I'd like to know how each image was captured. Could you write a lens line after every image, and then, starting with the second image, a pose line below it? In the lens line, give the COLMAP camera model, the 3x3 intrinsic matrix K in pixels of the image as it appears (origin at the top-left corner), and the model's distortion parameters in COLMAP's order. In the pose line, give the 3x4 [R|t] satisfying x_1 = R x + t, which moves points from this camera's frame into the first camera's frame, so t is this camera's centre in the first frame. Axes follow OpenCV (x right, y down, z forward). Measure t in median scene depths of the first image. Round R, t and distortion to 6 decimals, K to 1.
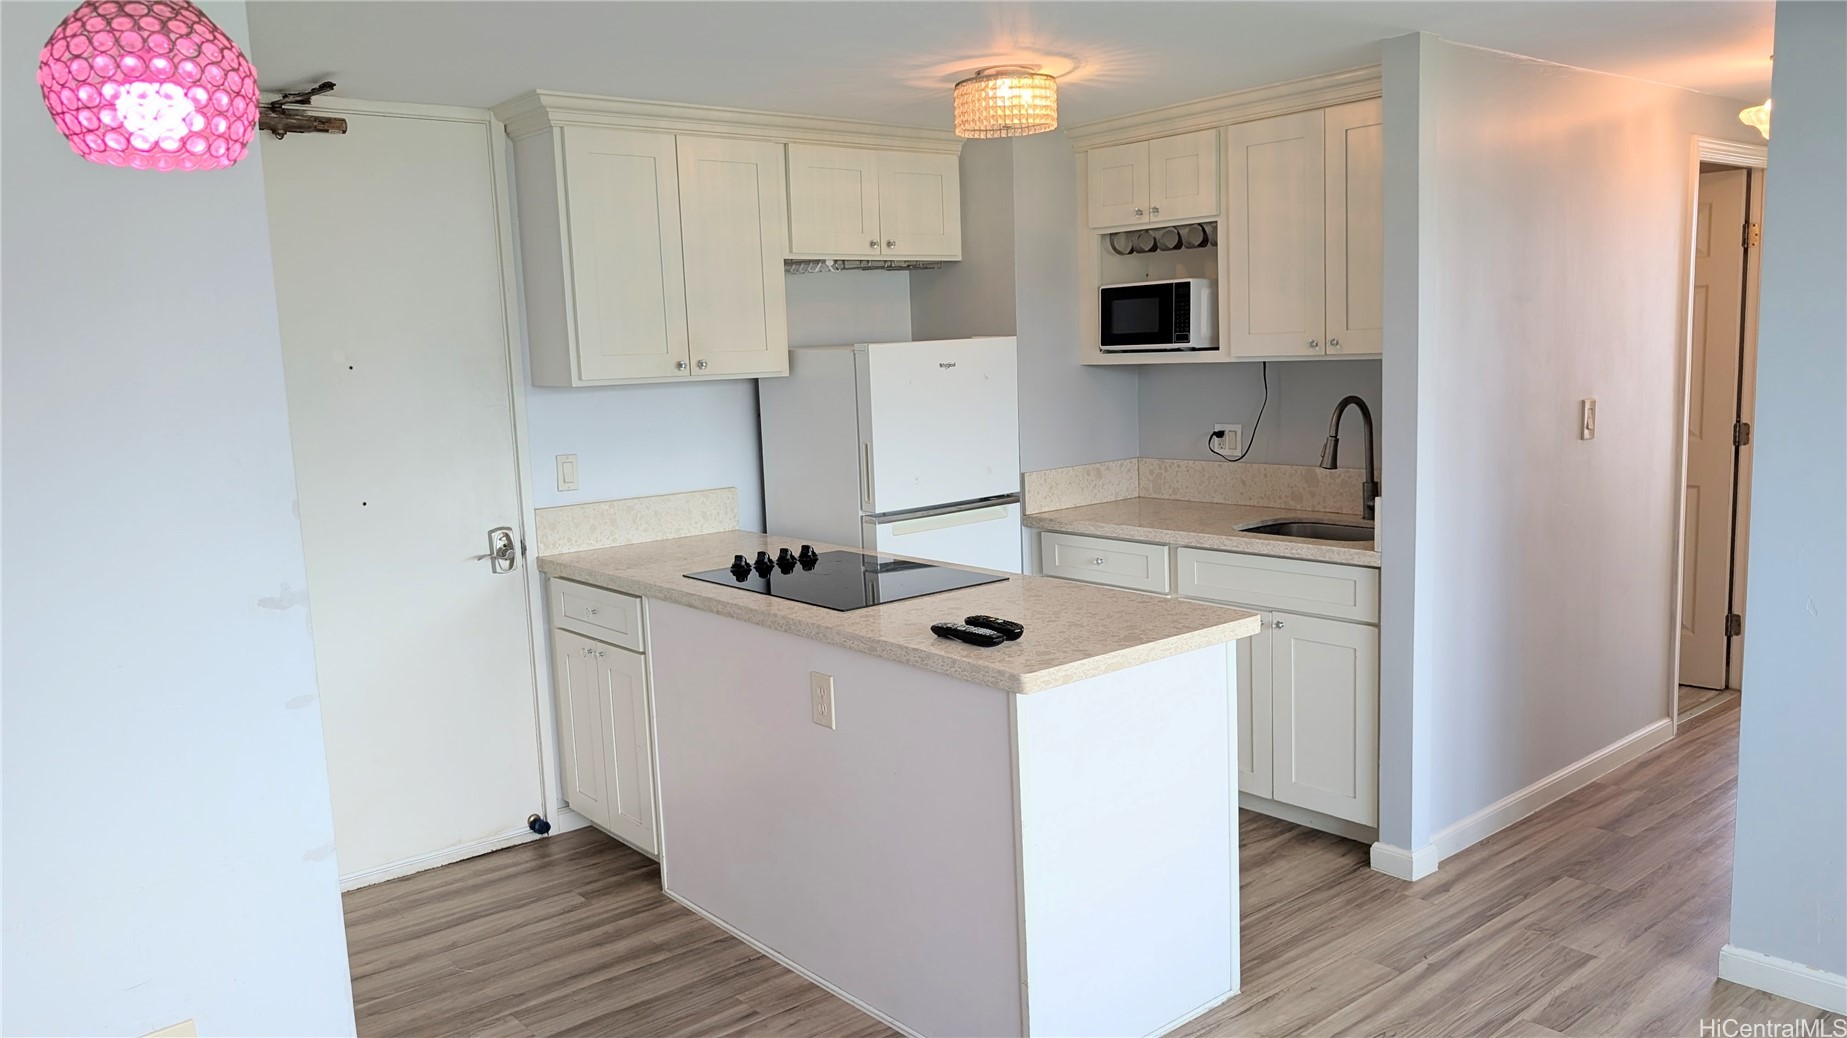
lens RADIAL K [[1329.5, 0, 923.5], [0, 1329.5, 519.0], [0, 0, 1]] dist [0.021084, -0.004759]
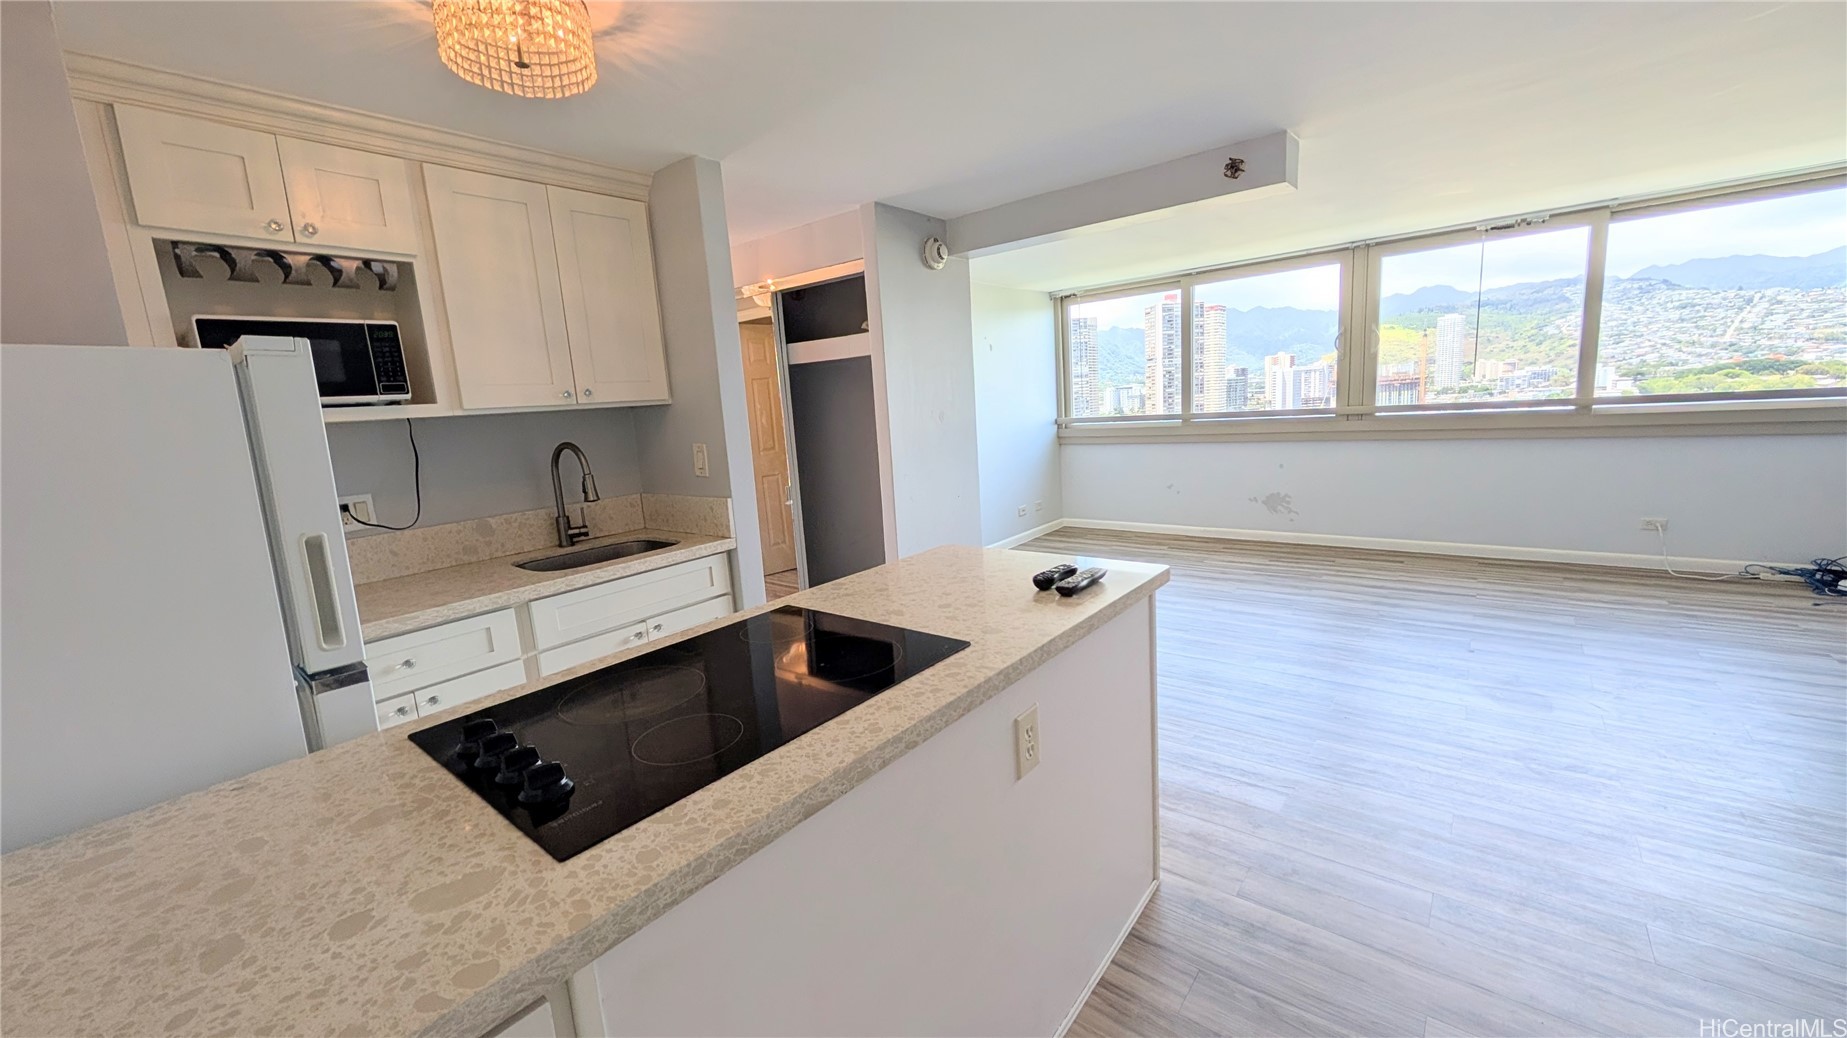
lens RADIAL K [[700.1, 0, 914.4], [0, 700.1, 515.2], [0, 0, 1]] dist [0.001272, 0.000123]
pose [[-0.184727, -0.107524, 0.976890, -0.346901], [0.205781, 0.967732, 0.145428, -0.056335], [-0.961005, 0.227890, -0.156639, 0.813270]]
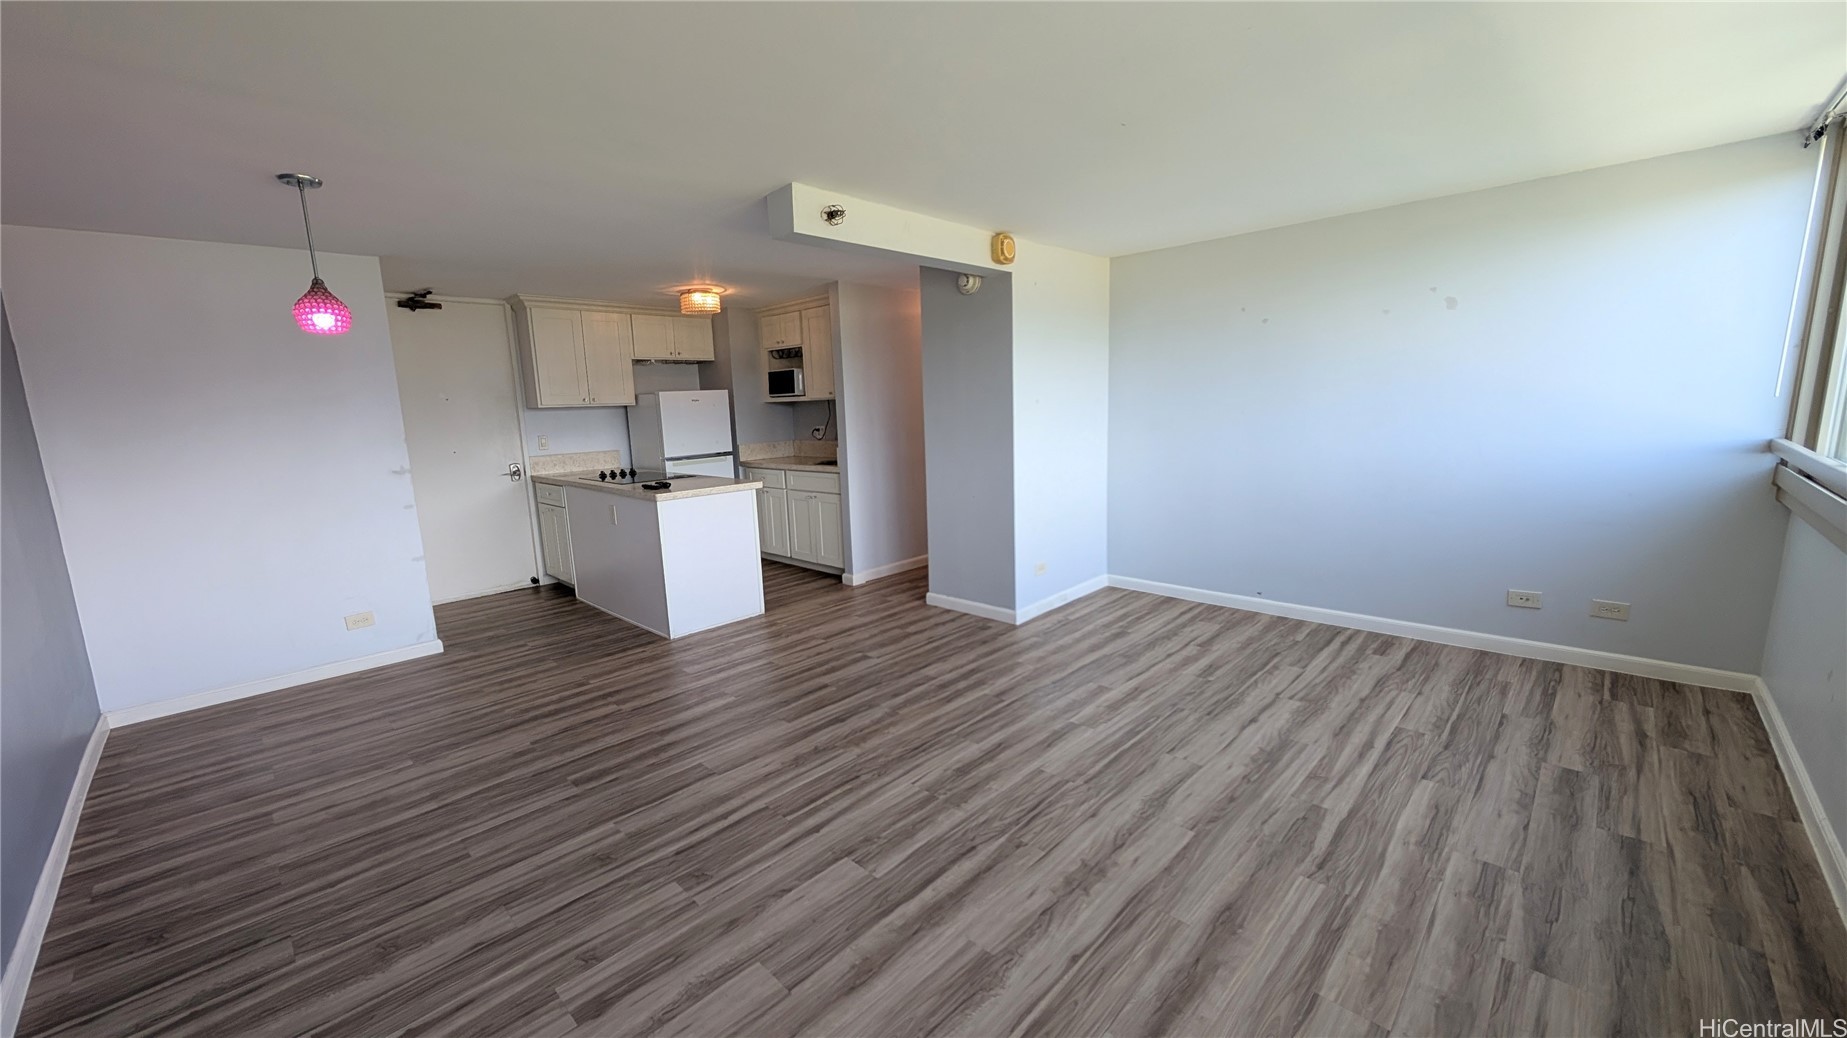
lens RADIAL K [[700.1, 0, 914.4], [0, 700.1, 515.2], [0, 0, 1]] dist [0.001272, 0.000123]
pose [[0.995410, -0.009980, 0.095178, 0.317338], [0.007910, 0.999724, 0.022105, 0.082398], [-0.095373, -0.021250, 0.995215, -0.413725]]
